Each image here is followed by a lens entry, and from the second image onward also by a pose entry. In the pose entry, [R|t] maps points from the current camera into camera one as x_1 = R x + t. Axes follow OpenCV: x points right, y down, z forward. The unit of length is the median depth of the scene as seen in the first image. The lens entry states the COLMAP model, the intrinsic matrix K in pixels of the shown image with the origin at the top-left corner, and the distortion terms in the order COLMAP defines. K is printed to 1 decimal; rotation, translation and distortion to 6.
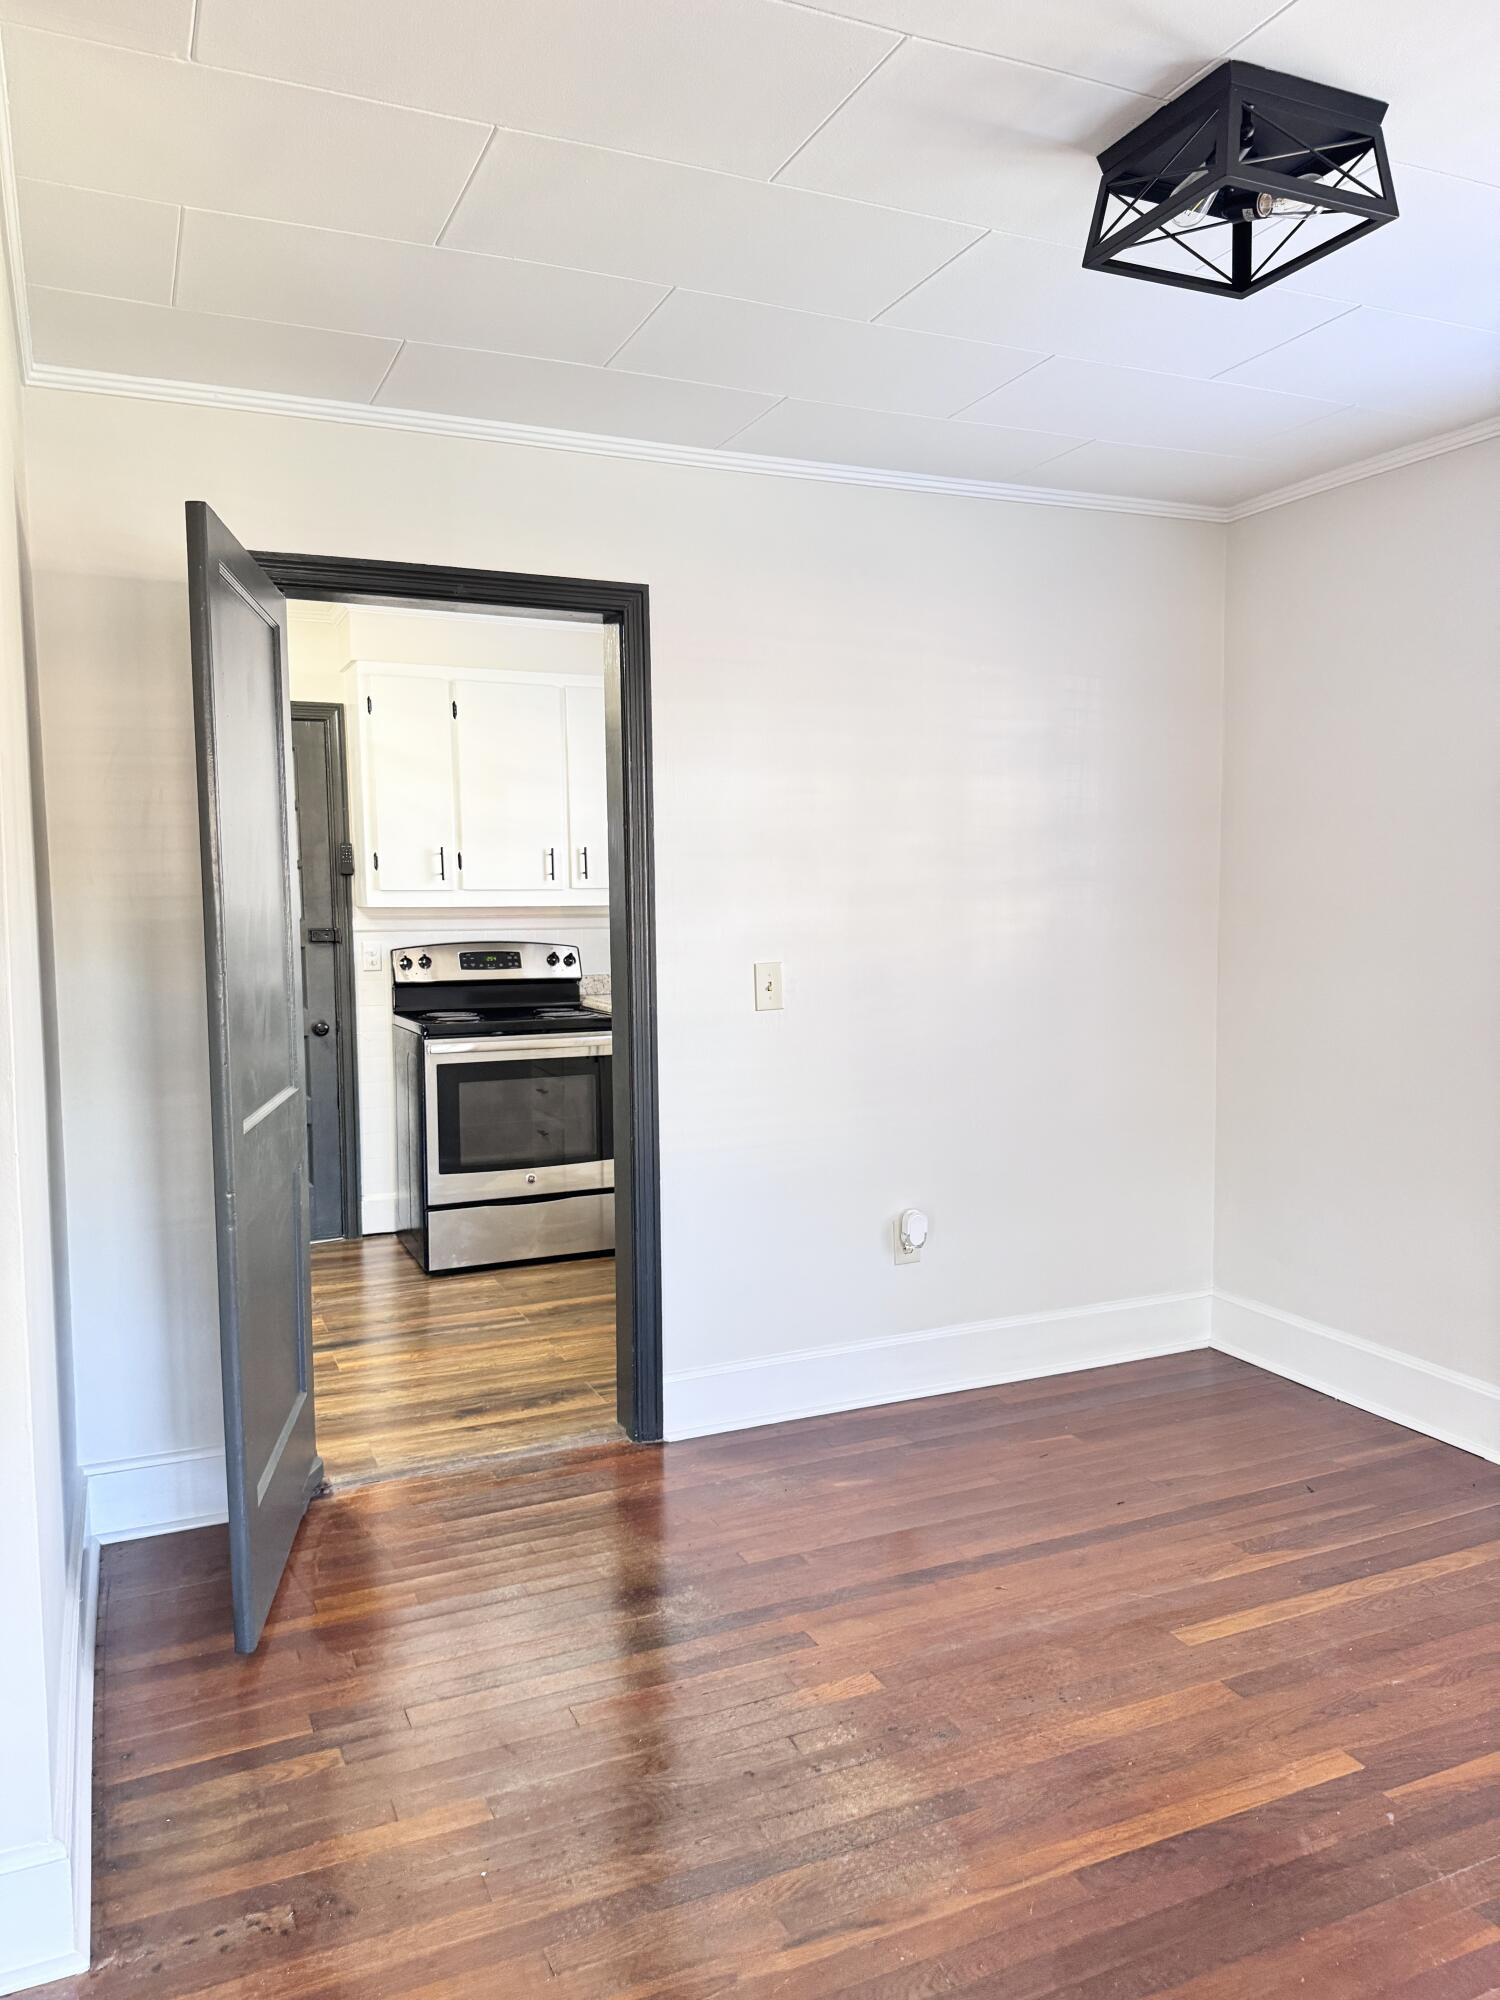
lens RADIAL K [[1397.6, 0, 744.9], [0, 1397.6, 1002.7], [0, 0, 1]] dist [0.095415, -0.108878]
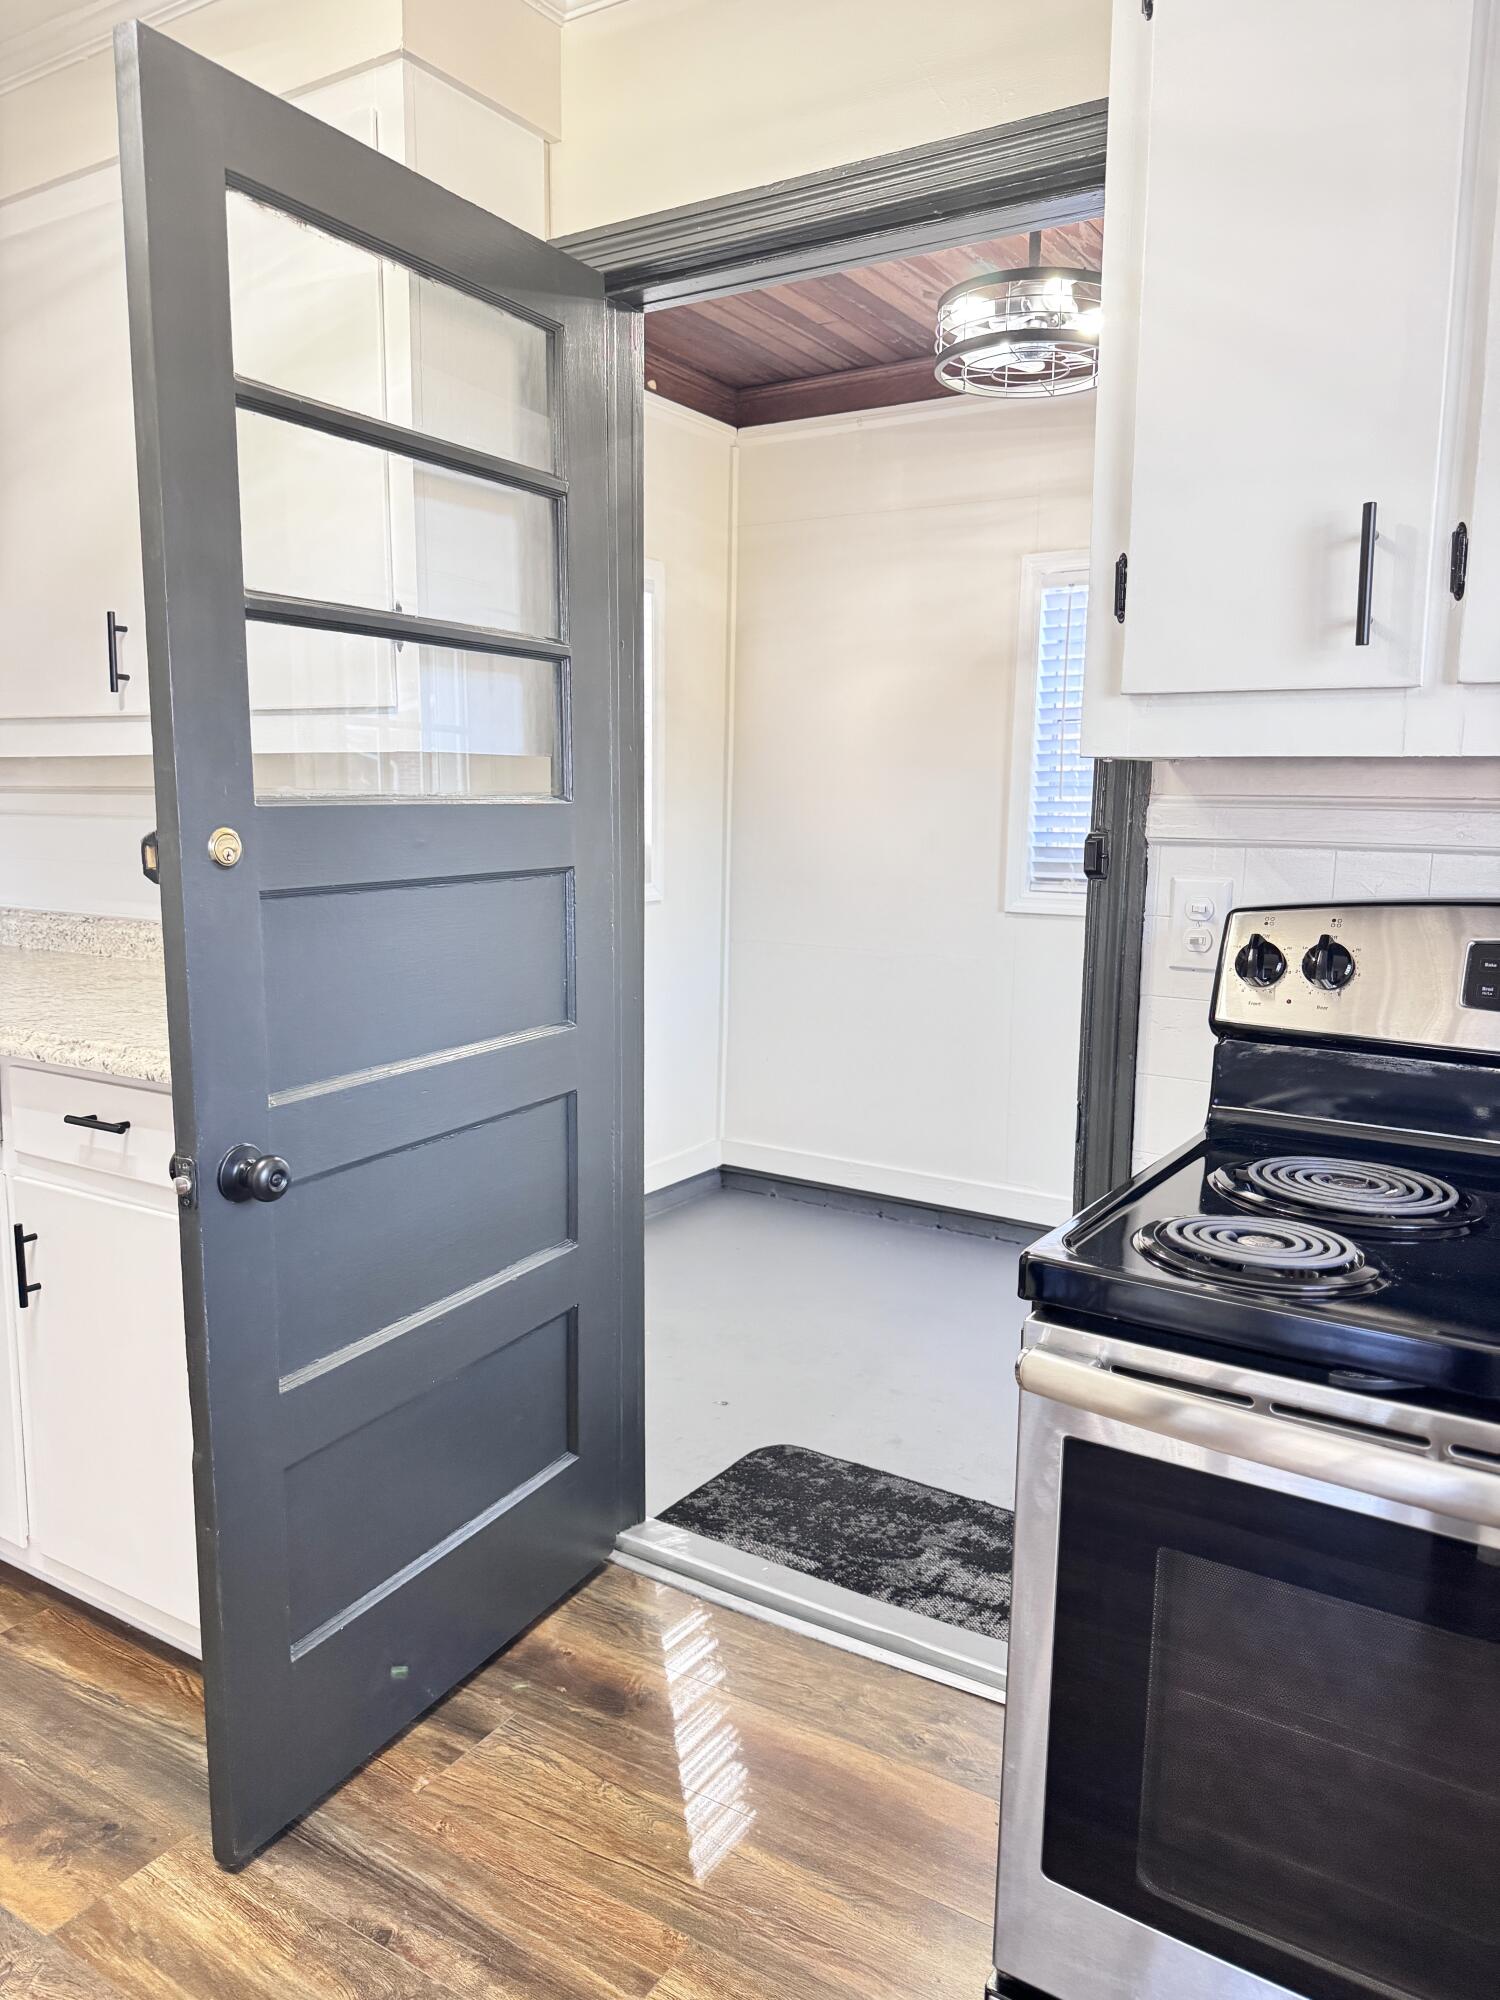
lens RADIAL K [[1425.8, 0, 733.8], [0, 1425.8, 996.6], [0, 0, 1]] dist [0.117362, -0.119906]
pose [[0.548736, 0.141869, -0.823870, -0.064386], [-0.081201, 0.989881, 0.116372, -0.052522], [0.832043, 0.003041, 0.554703, 0.846421]]
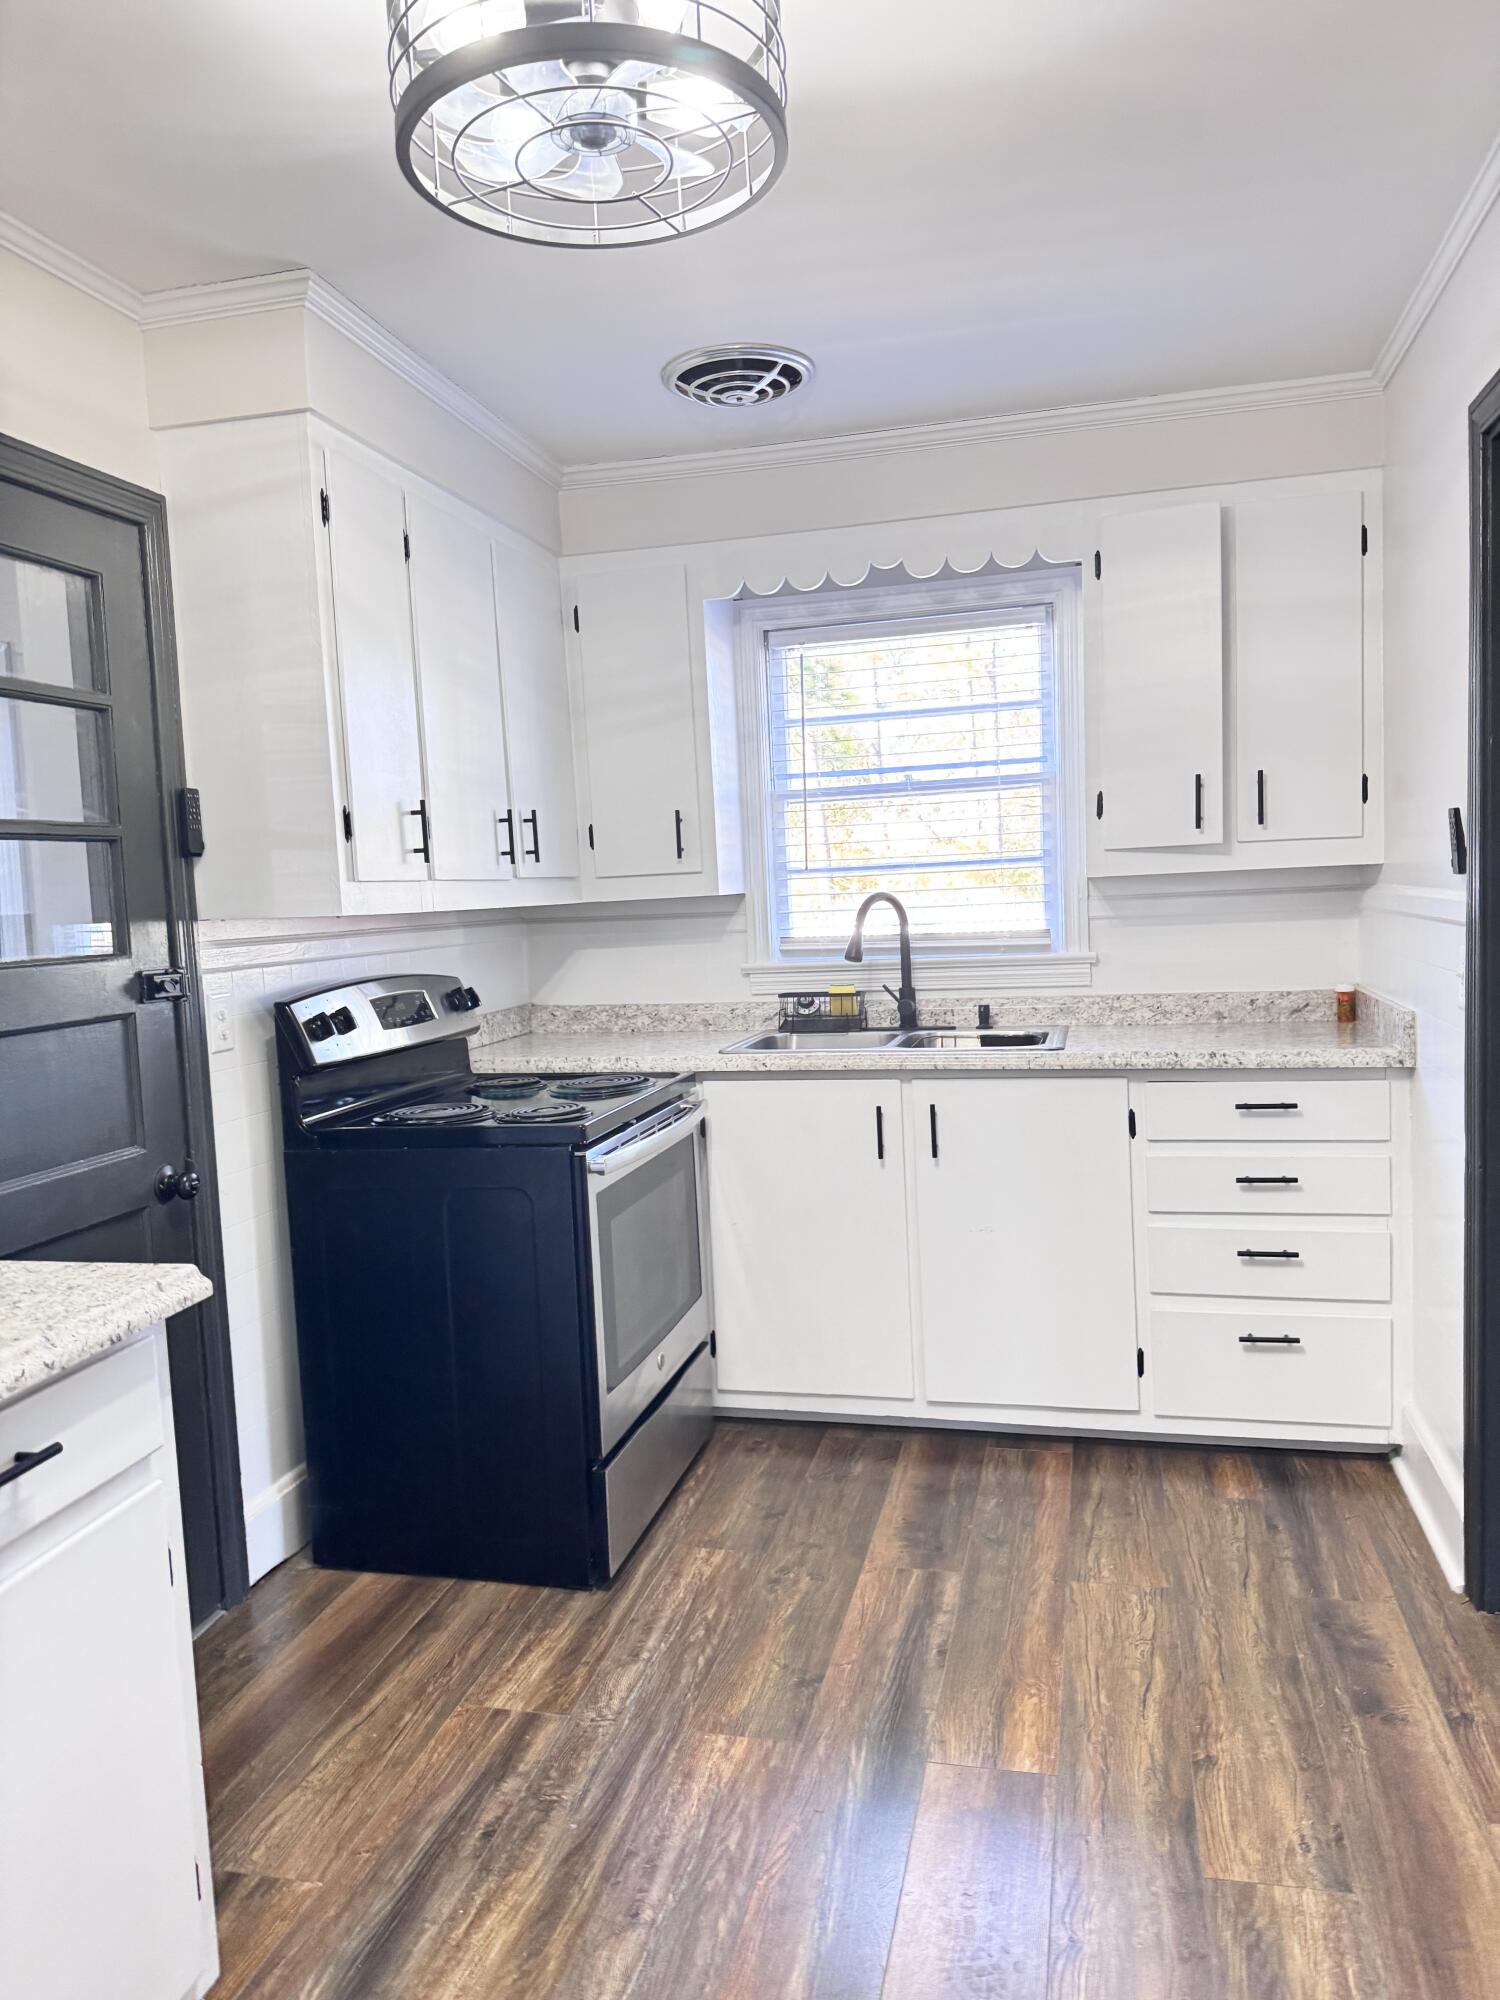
lens RADIAL K [[1399.0, 0, 767.7], [0, 1399.0, 1003.0], [0, 0, 1]] dist [0.064406, -0.110426]
pose [[0.601809, -0.083189, 0.794296, -0.620935], [0.098172, 0.994723, 0.029799, -0.040997], [-0.792584, 0.060045, 0.606800, 0.632822]]
